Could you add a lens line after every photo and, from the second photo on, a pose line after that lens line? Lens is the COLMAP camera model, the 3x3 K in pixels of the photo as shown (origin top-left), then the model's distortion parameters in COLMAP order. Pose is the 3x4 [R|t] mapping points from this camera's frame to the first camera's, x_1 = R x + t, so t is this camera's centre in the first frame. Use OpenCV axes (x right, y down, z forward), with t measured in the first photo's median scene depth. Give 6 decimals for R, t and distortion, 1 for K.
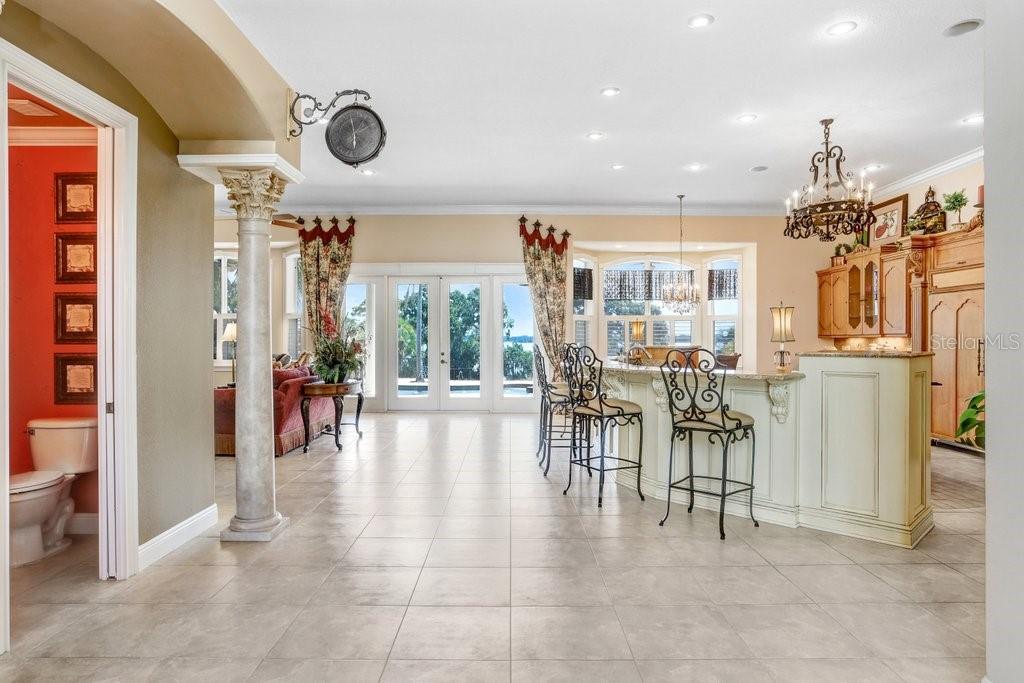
lens RADIAL K [[604.4, 0, 512.0], [0, 604.4, 341.5], [0, 0, 1]] dist [-0.064258, 0.050132]
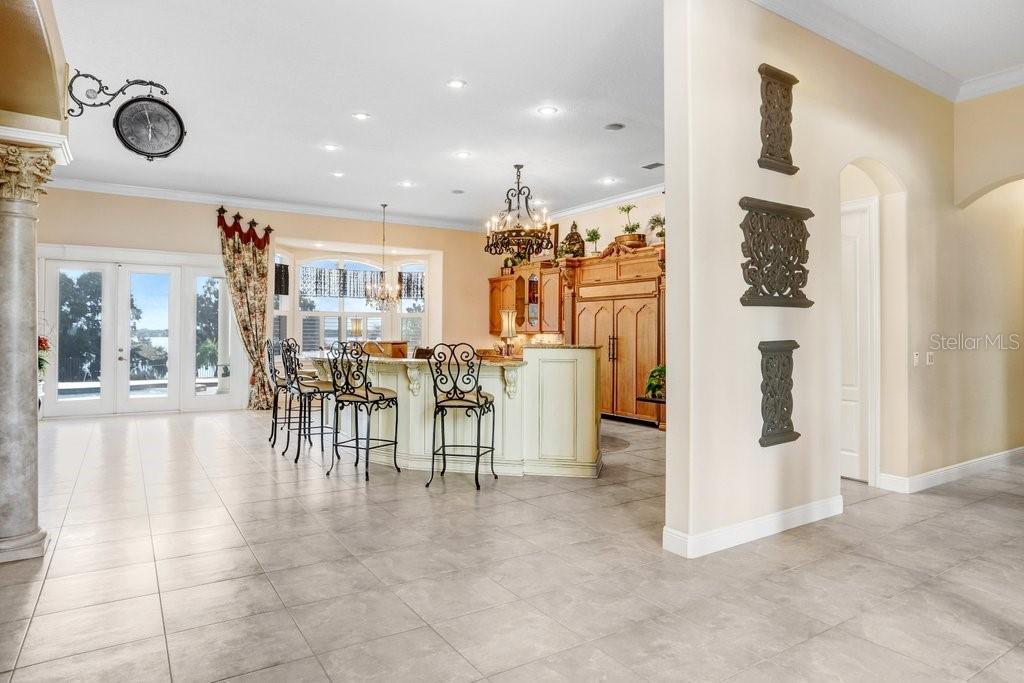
lens RADIAL K [[587.7, 0, 513.5], [0, 587.7, 327.6], [0, 0, 1]] dist [-0.059845, 0.035520]
pose [[0.849704, 0.009292, 0.527179, -0.143365], [-0.001321, 0.999879, -0.015495, -0.000552], [-0.527259, 0.012470, 0.849613, -0.068617]]
